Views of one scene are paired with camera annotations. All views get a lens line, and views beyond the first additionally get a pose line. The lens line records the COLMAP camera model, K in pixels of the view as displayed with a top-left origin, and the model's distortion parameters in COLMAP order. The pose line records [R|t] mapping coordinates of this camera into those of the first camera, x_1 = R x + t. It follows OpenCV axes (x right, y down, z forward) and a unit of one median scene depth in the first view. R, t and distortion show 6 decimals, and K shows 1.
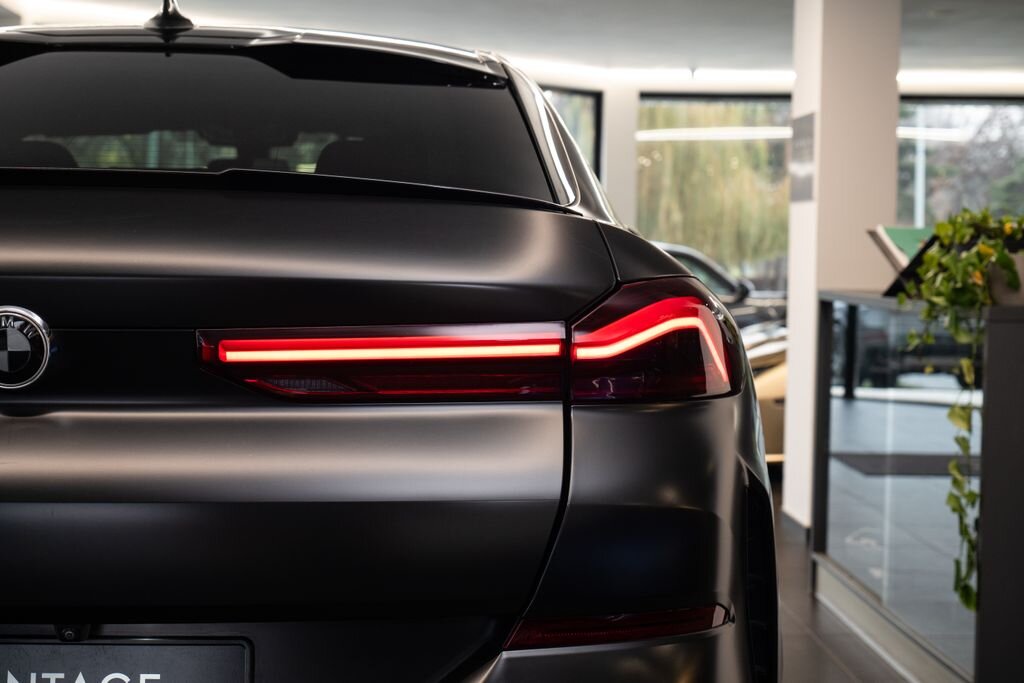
lens RADIAL K [[1793.3, 0, 511.8], [0, 1793.3, 324.0], [0, 0, 1]] dist [-0.306470, 1.959632]
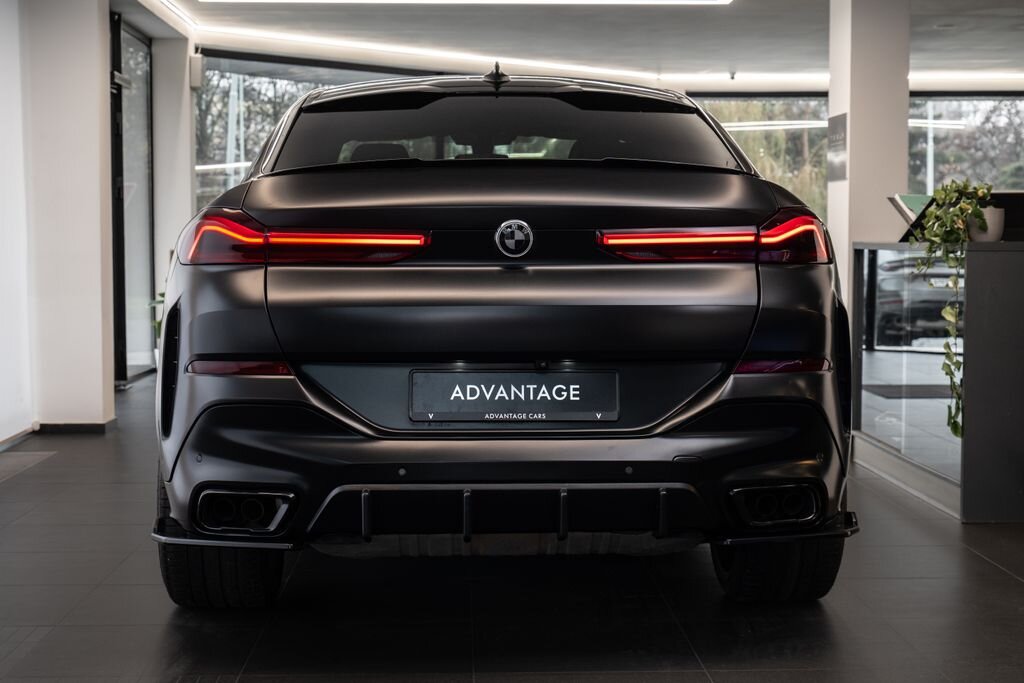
lens RADIAL K [[1841.0, 0, 512.0], [0, 1841.0, 341.5], [0, 0, 1]] dist [-0.039322, -0.093857]
pose [[0.999914, -0.013142, -0.000198, -0.126432], [0.013144, 0.999858, 0.010593, 0.052509], [0.000059, -0.010595, 0.999944, -0.588010]]
